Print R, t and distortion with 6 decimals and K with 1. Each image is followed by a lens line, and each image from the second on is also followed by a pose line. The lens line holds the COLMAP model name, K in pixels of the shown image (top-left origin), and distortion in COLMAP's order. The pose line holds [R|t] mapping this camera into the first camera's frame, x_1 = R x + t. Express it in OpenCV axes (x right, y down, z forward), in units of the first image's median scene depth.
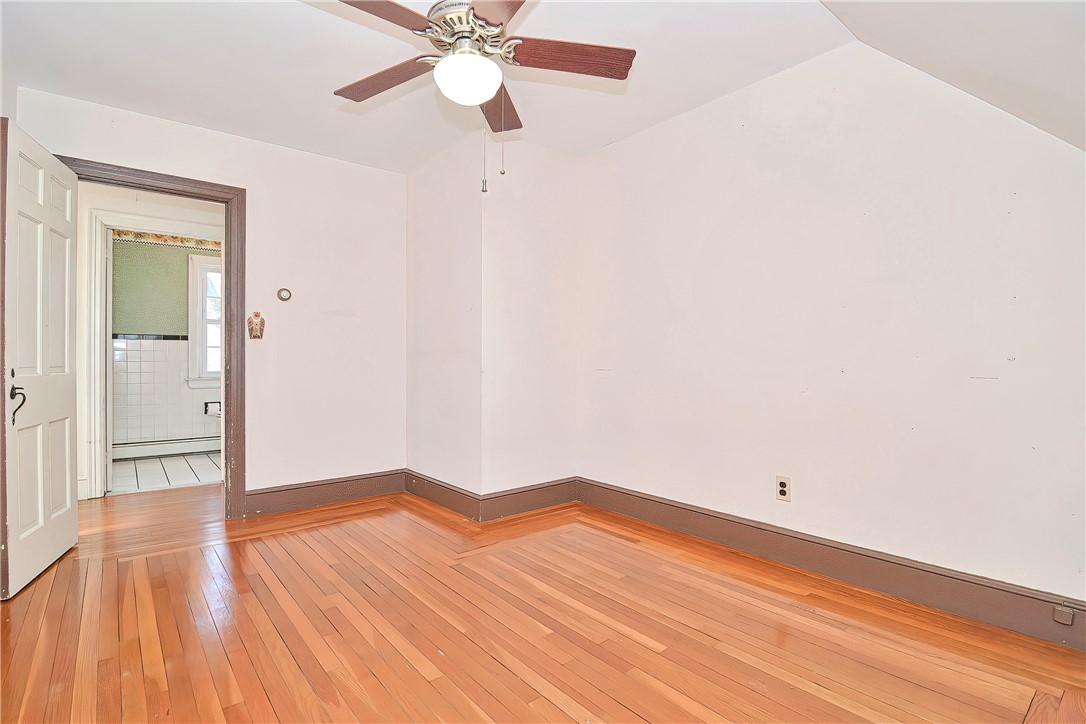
lens RADIAL K [[519.5, 0, 533.3], [0, 519.5, 356.3], [0, 0, 1]] dist [-0.000038, -0.015850]
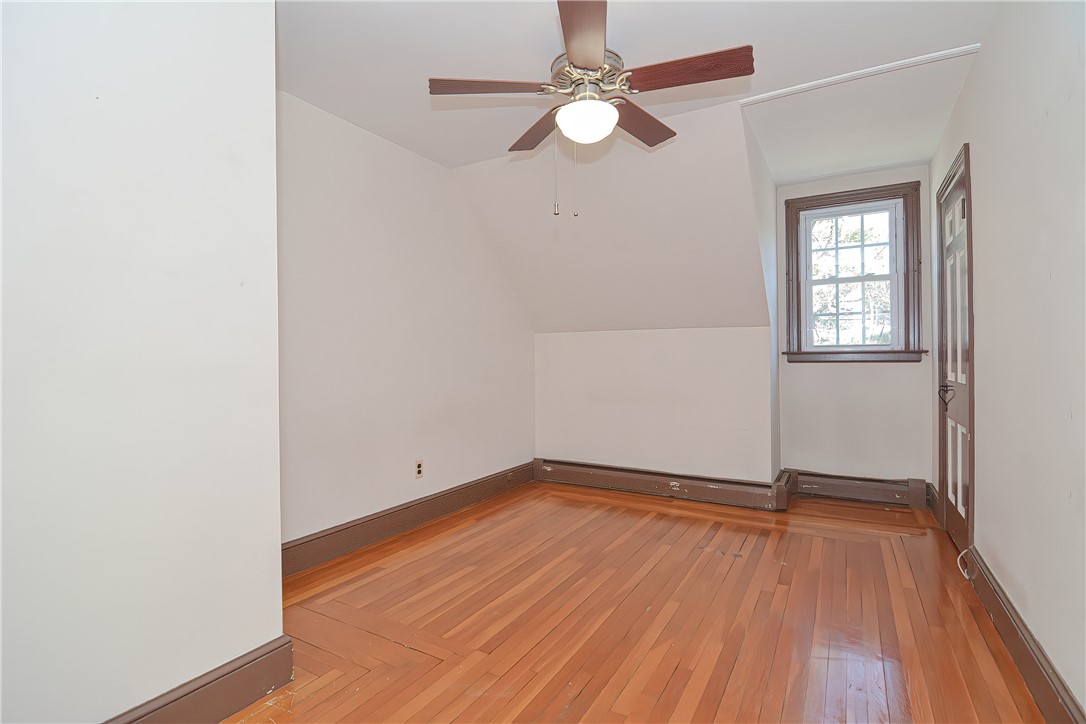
lens RADIAL K [[525.5, 0, 542.3], [0, 525.5, 340.5], [0, 0, 1]] dist [-0.002971, -0.012456]
pose [[-0.358932, 0.035136, 0.932702, -1.018711], [0.002675, 0.999326, -0.036616, -0.029221], [-0.933360, -0.010648, -0.358784, 1.335067]]
